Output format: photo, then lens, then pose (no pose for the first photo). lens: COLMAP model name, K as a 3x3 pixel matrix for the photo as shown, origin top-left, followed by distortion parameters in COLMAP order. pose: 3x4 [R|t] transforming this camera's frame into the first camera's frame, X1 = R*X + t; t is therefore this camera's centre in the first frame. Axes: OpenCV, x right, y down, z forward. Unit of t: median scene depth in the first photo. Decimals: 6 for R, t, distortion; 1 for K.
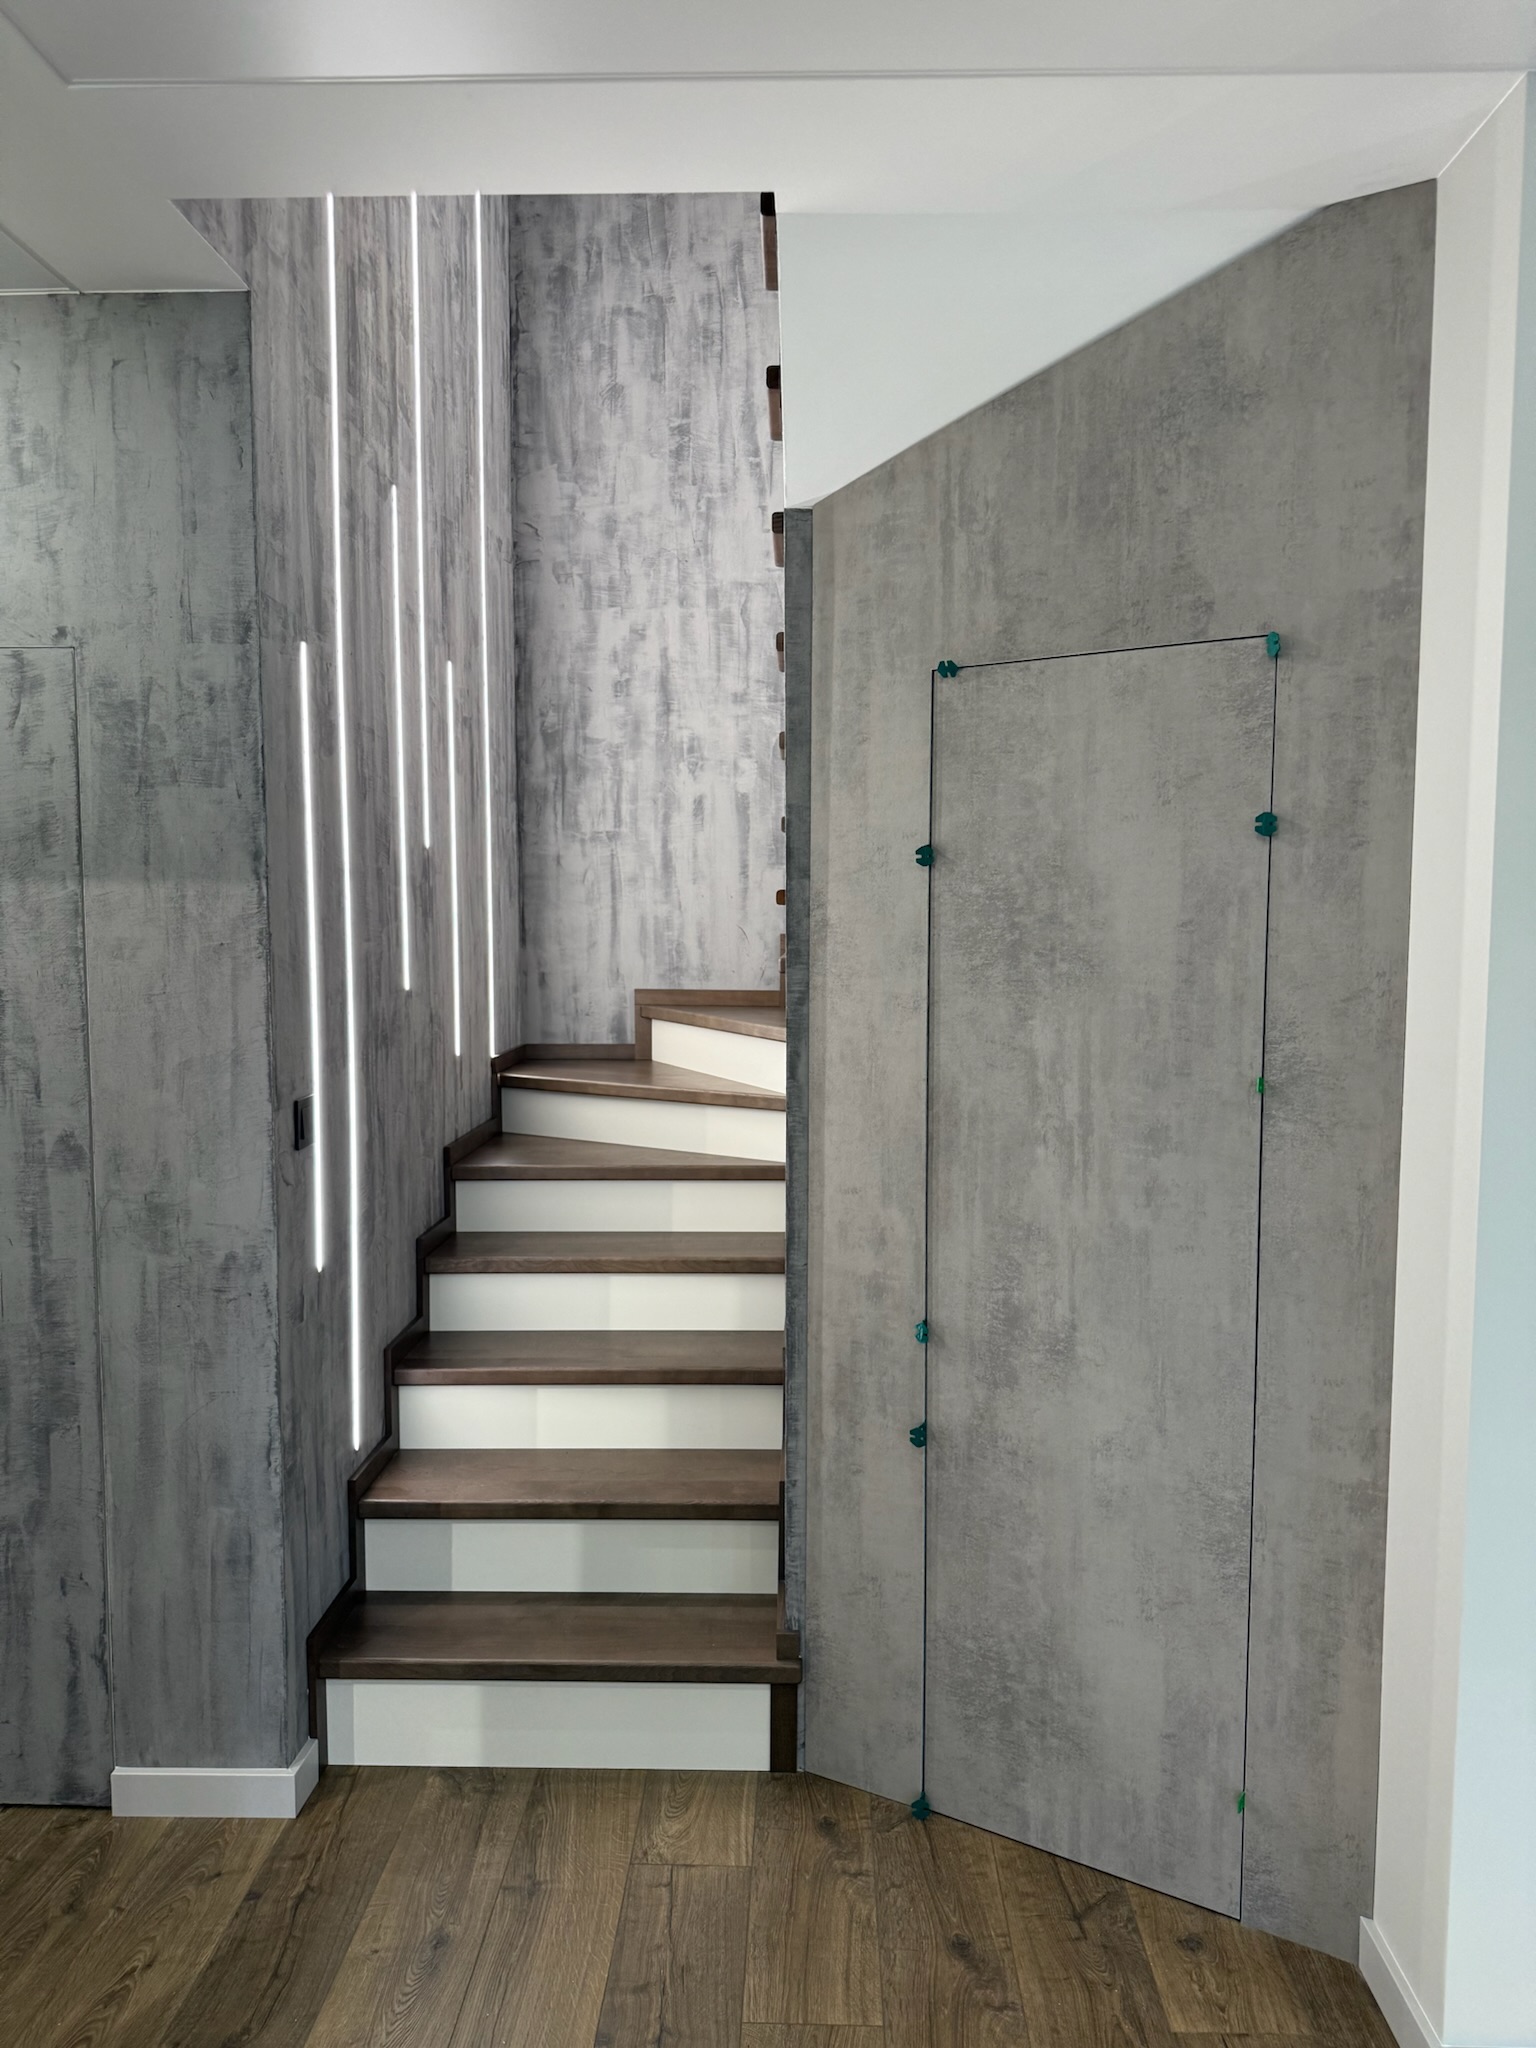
lens RADIAL K [[1449.9, 0, 767.0], [0, 1449.9, 1029.9], [0, 0, 1]] dist [0.052456, -0.061884]
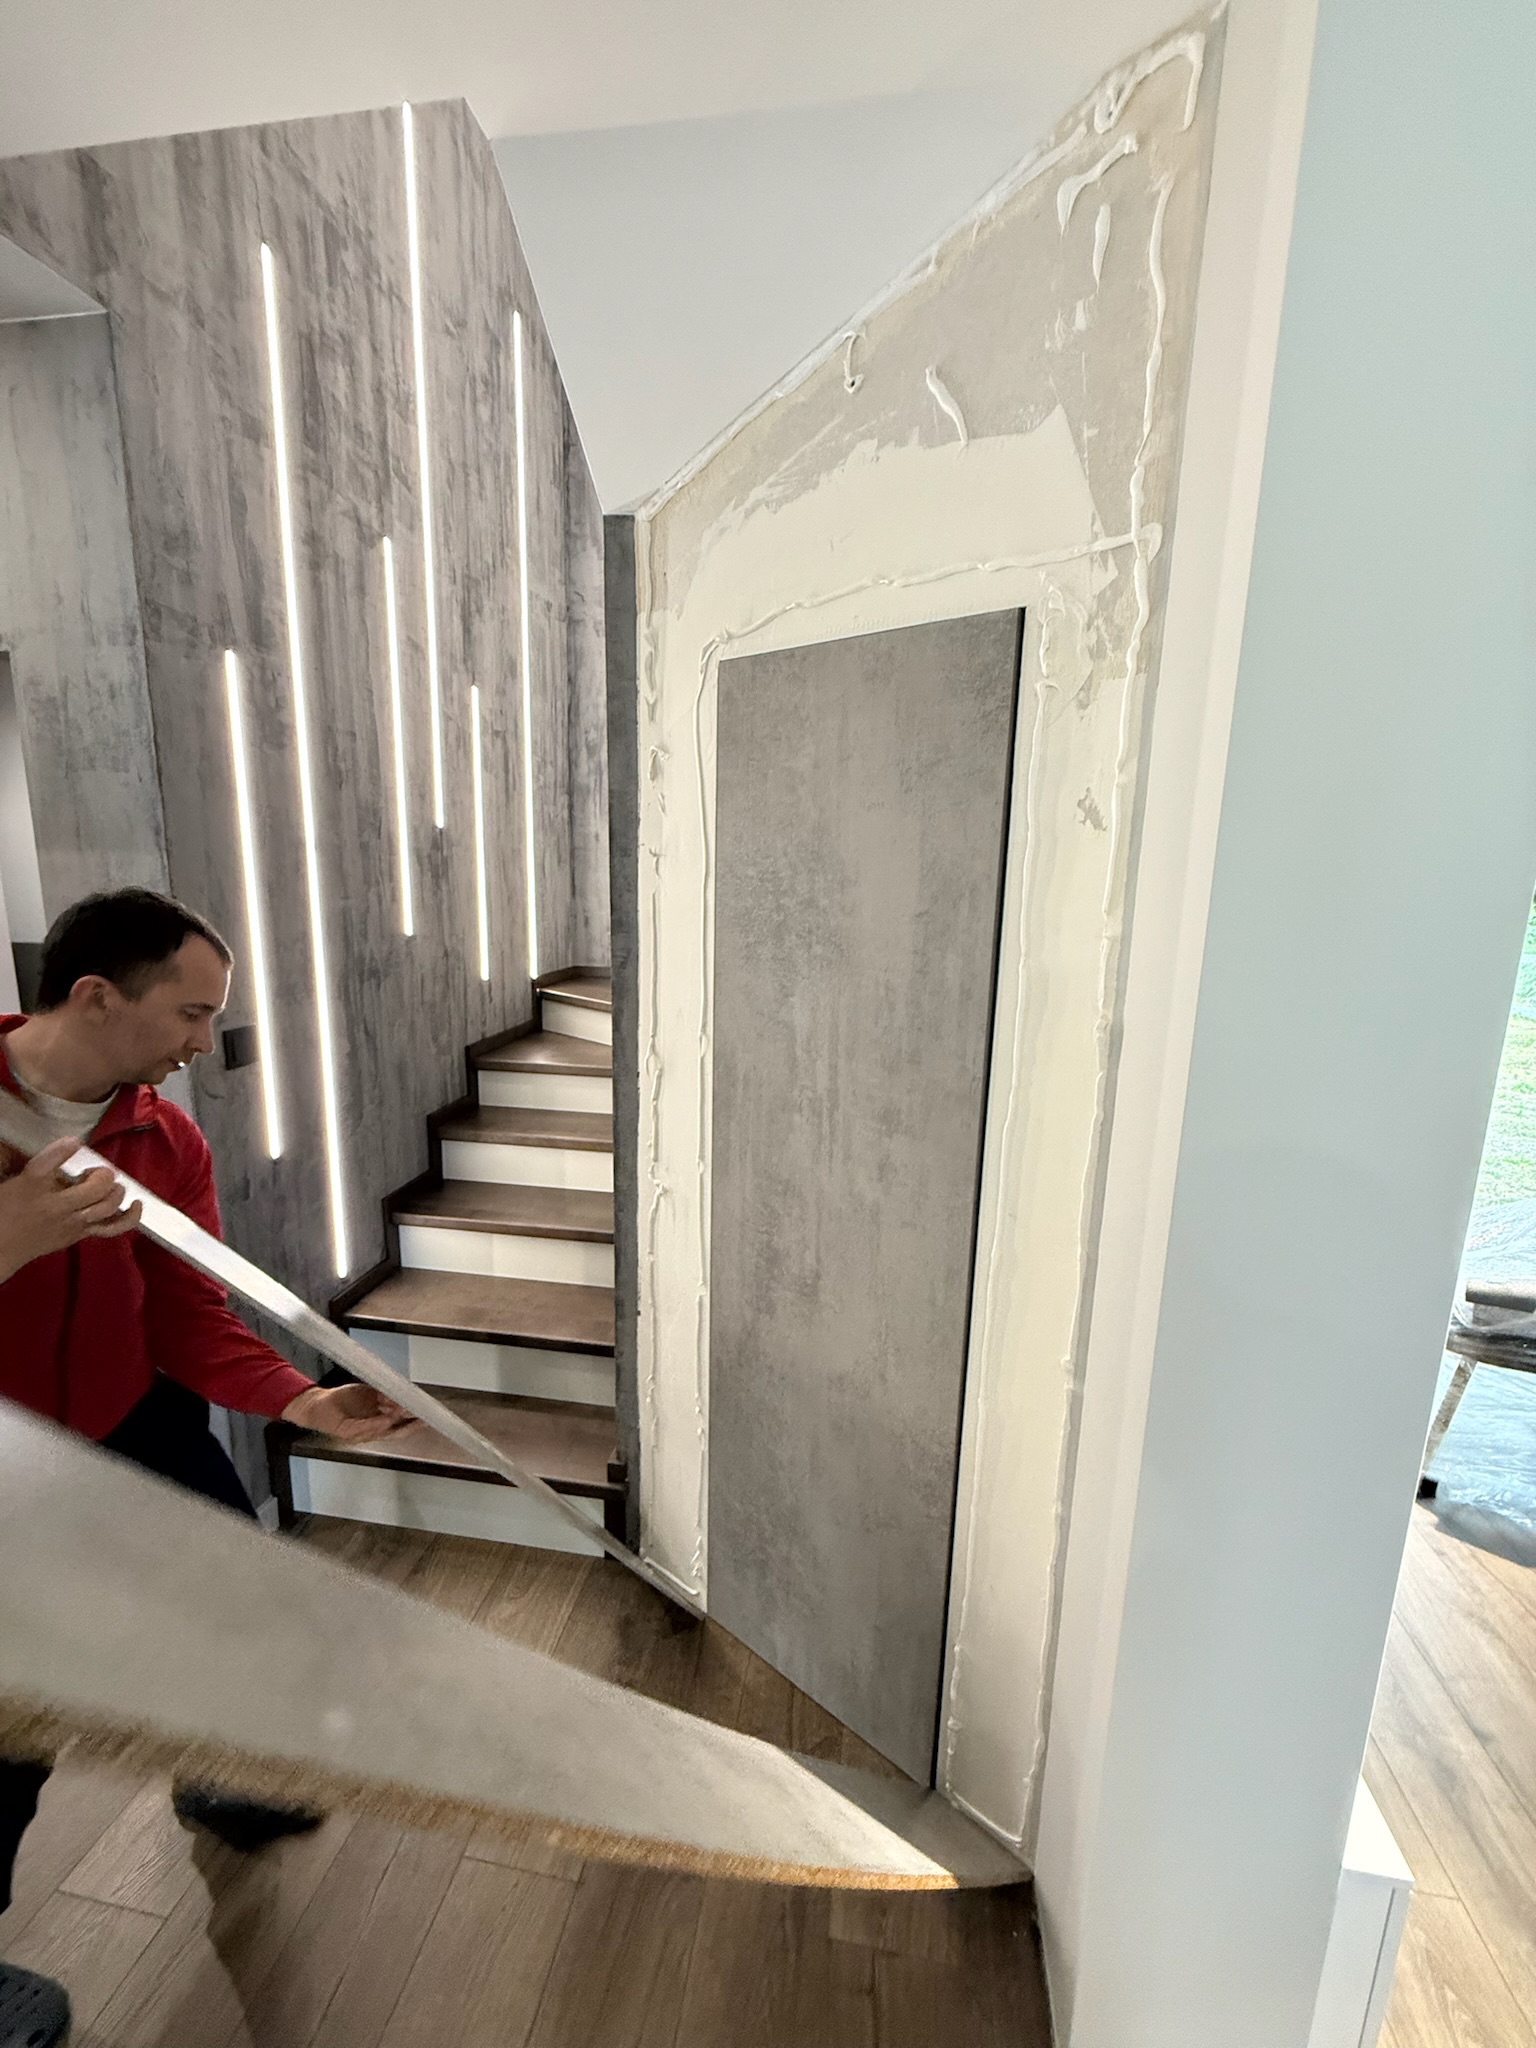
lens RADIAL K [[813.9, 0, 769.6], [0, 813.9, 1020.4], [0, 0, 1]] dist [-0.008973, 0.002910]
pose [[0.991887, 0.044470, -0.119095, 0.231416], [-0.031959, 0.993961, 0.104972, -0.050981], [0.123044, -0.100315, 0.987318, 0.392022]]
